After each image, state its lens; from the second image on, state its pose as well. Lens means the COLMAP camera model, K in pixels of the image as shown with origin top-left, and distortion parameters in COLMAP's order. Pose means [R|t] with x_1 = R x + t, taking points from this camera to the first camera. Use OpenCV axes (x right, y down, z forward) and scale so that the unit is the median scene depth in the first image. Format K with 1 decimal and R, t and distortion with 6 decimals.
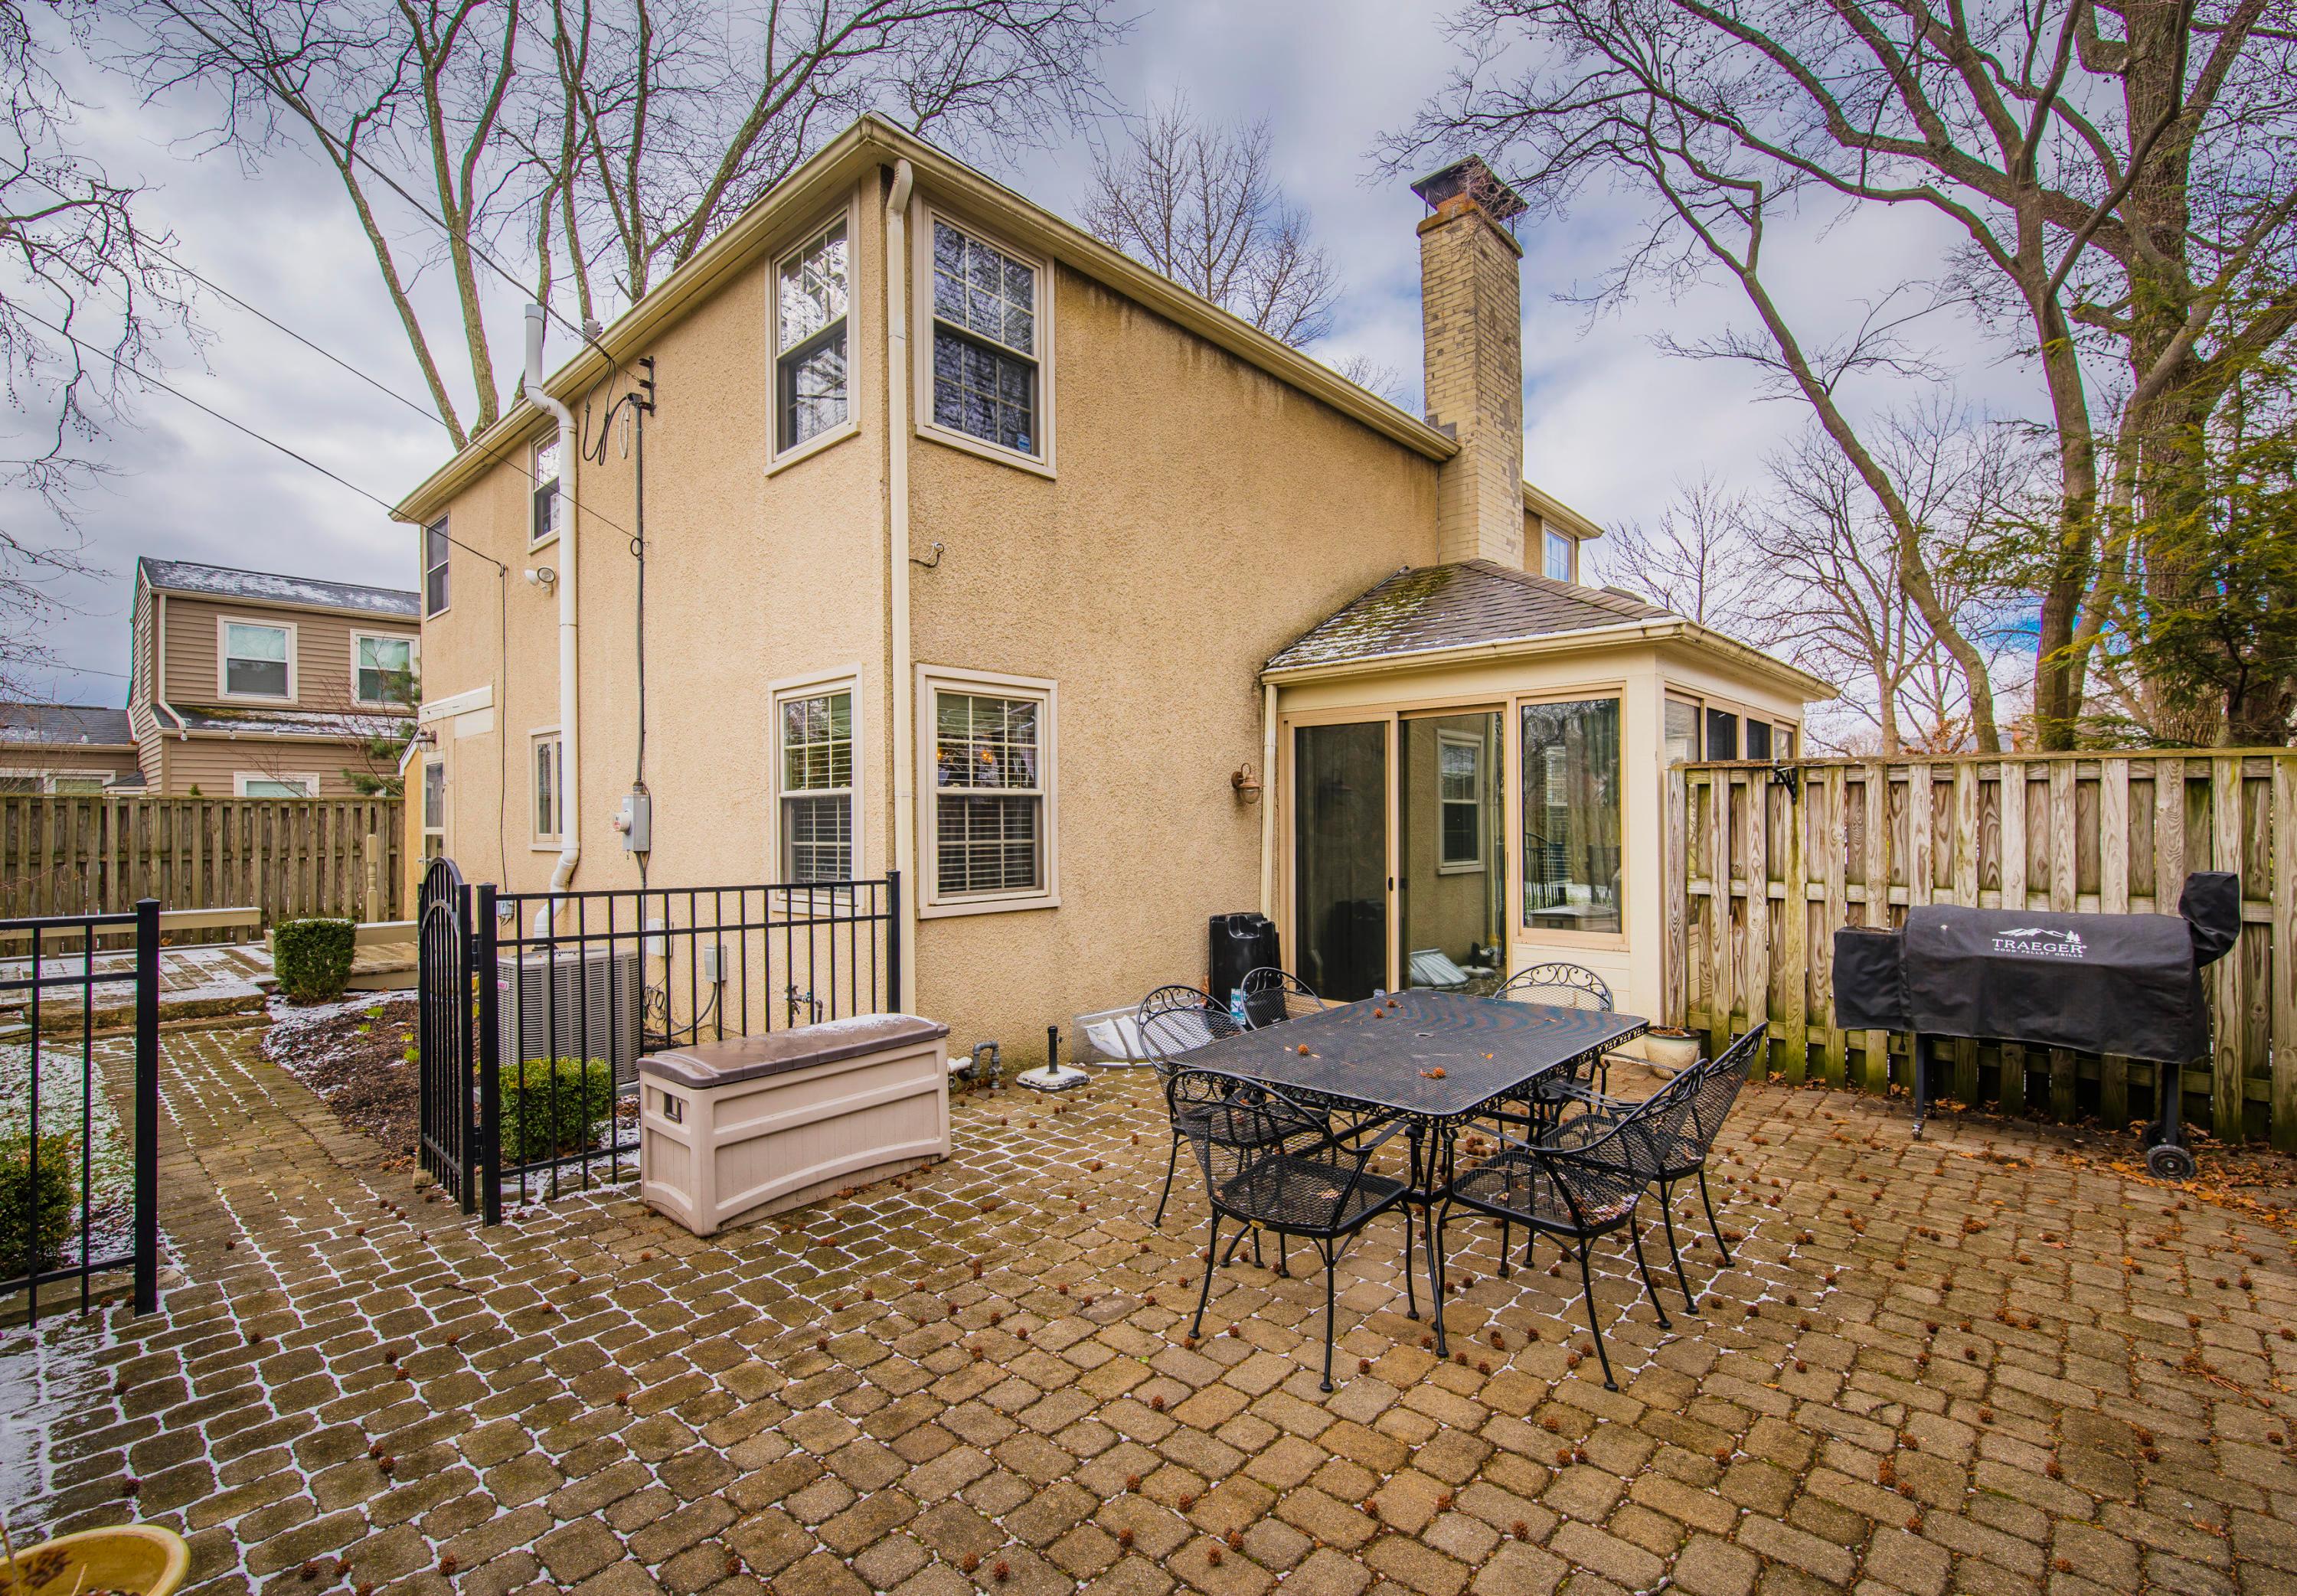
lens RADIAL K [[1029.5, 0, 1148.5], [0, 1029.5, 798.0], [0, 0, 1]] dist [0.001704, 0.000058]
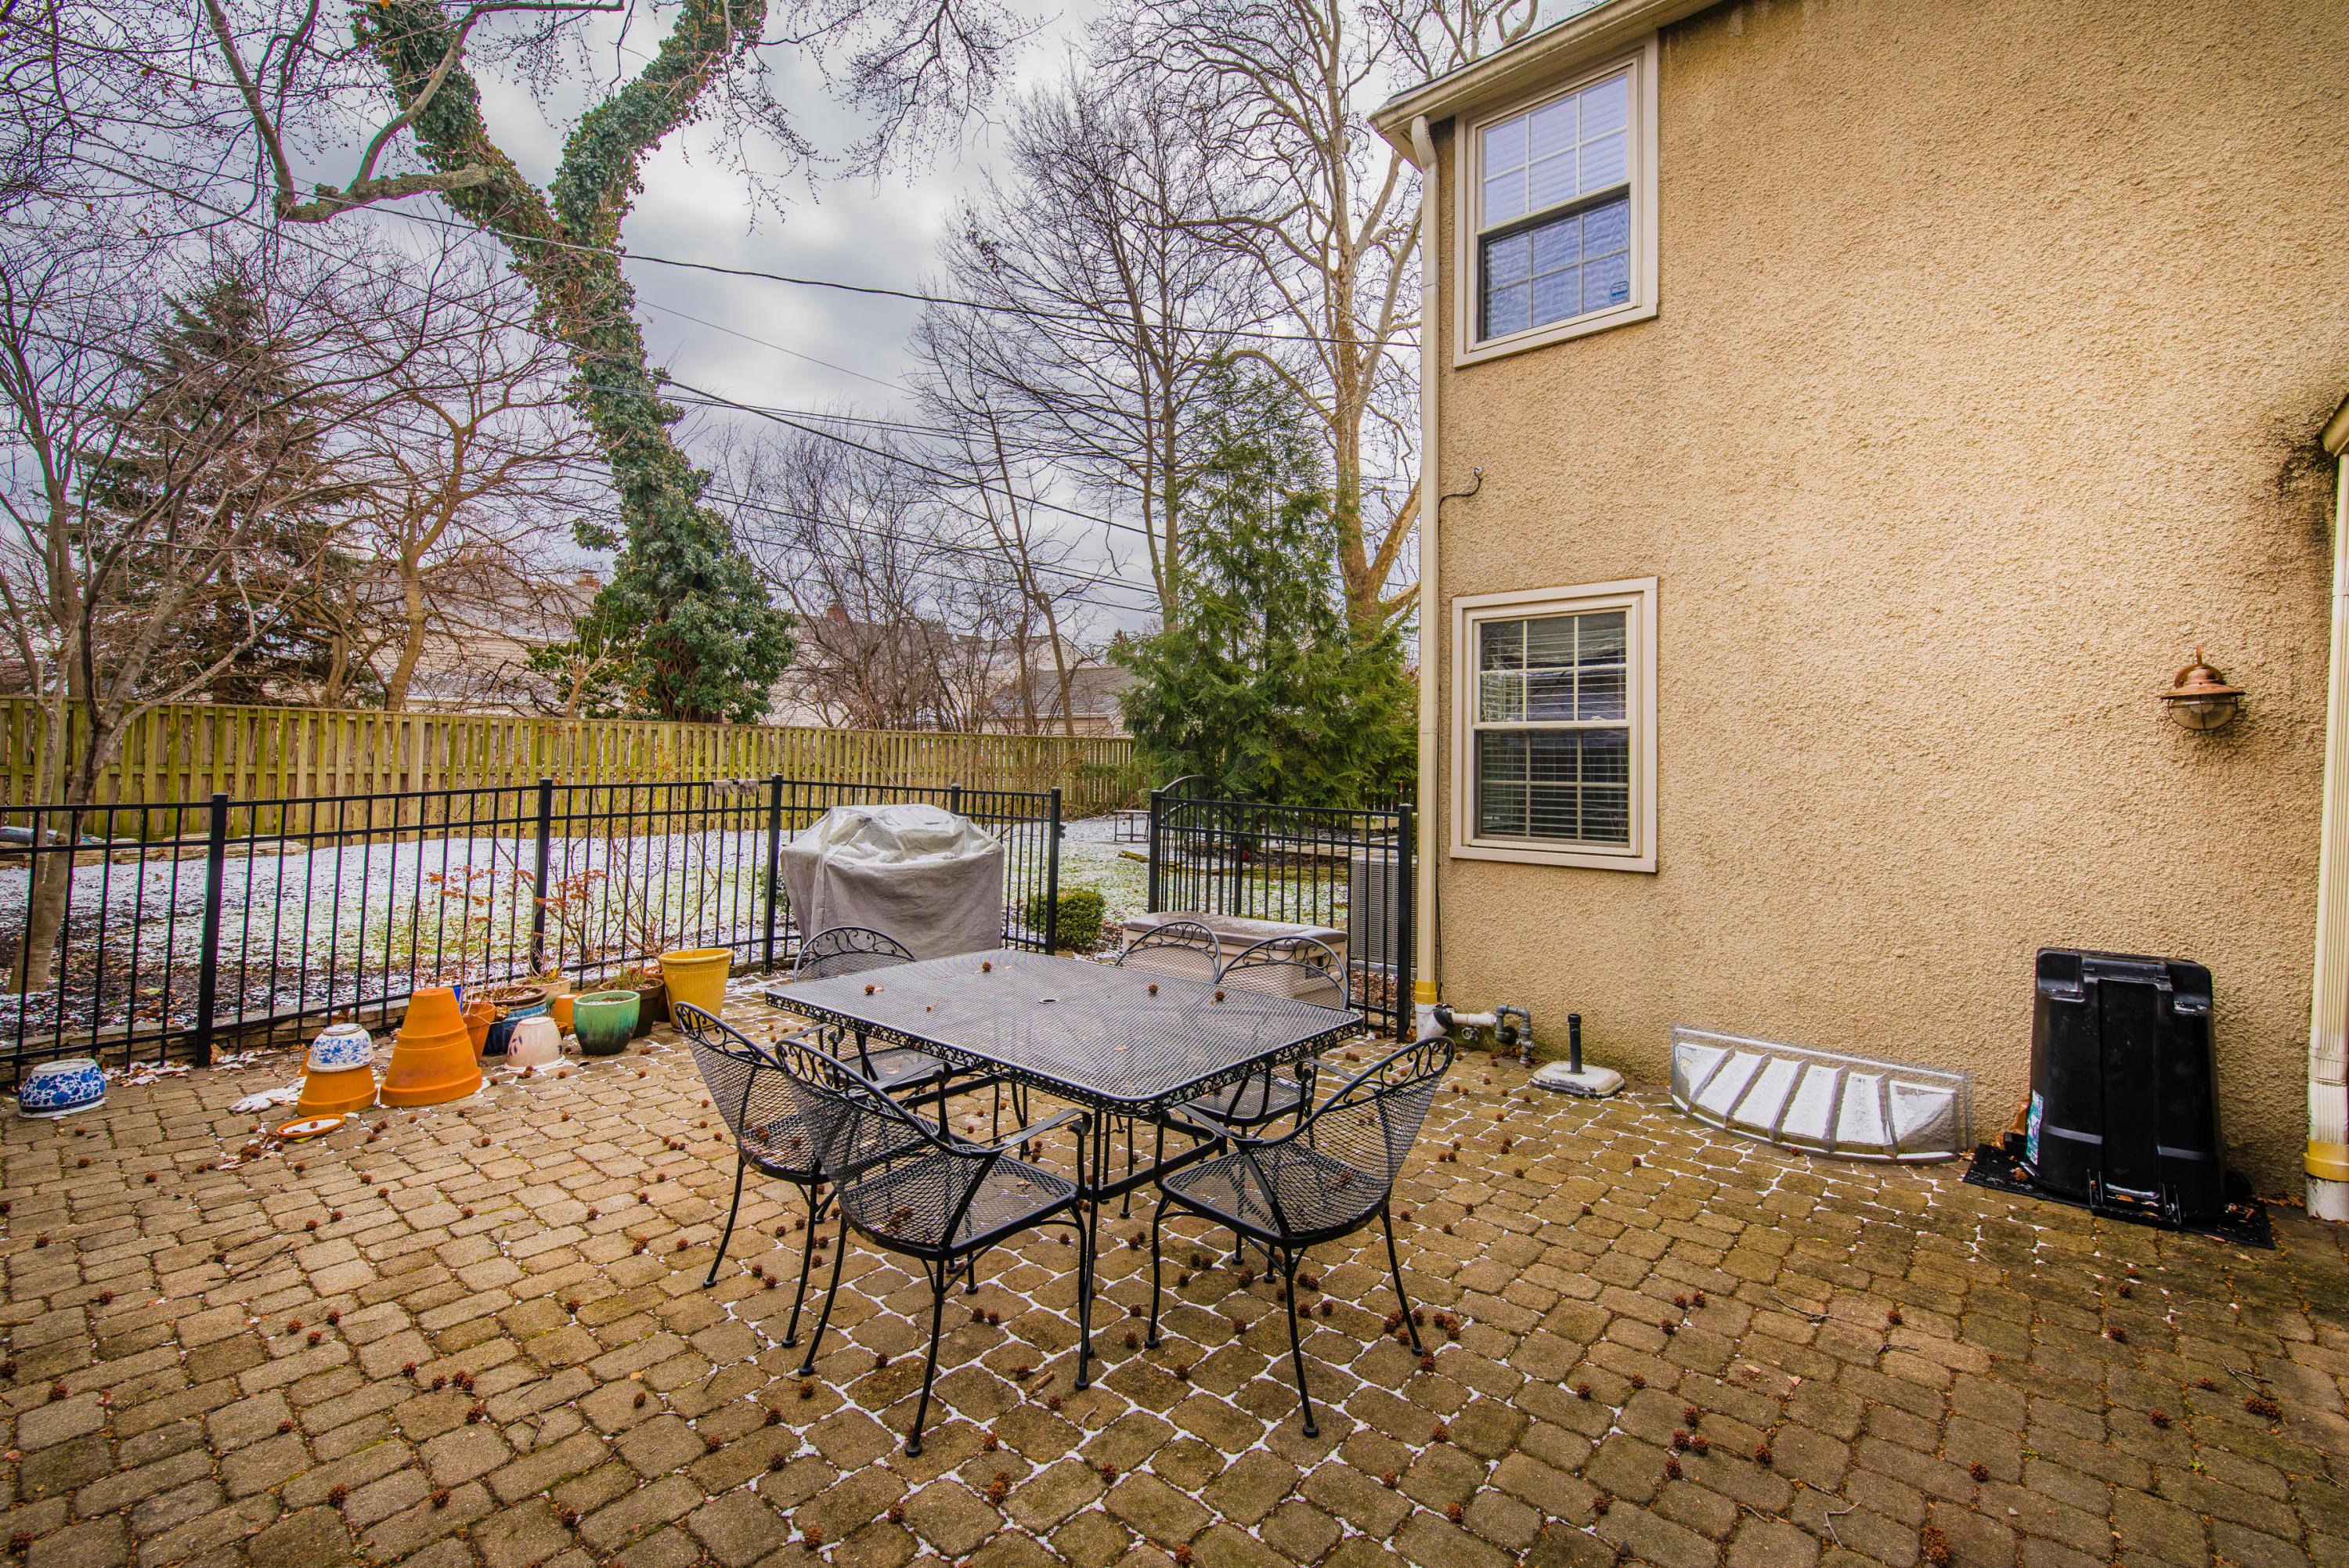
lens RADIAL K [[1023.3, 0, 1181.4], [0, 1023.3, 727.1], [0, 0, 1]] dist [-0.000711, -0.000042]
pose [[0.040485, -0.023660, -0.998900, 0.670747], [0.009959, 0.999680, -0.023274, 0.012166], [0.999130, -0.009006, 0.040708, 0.632839]]
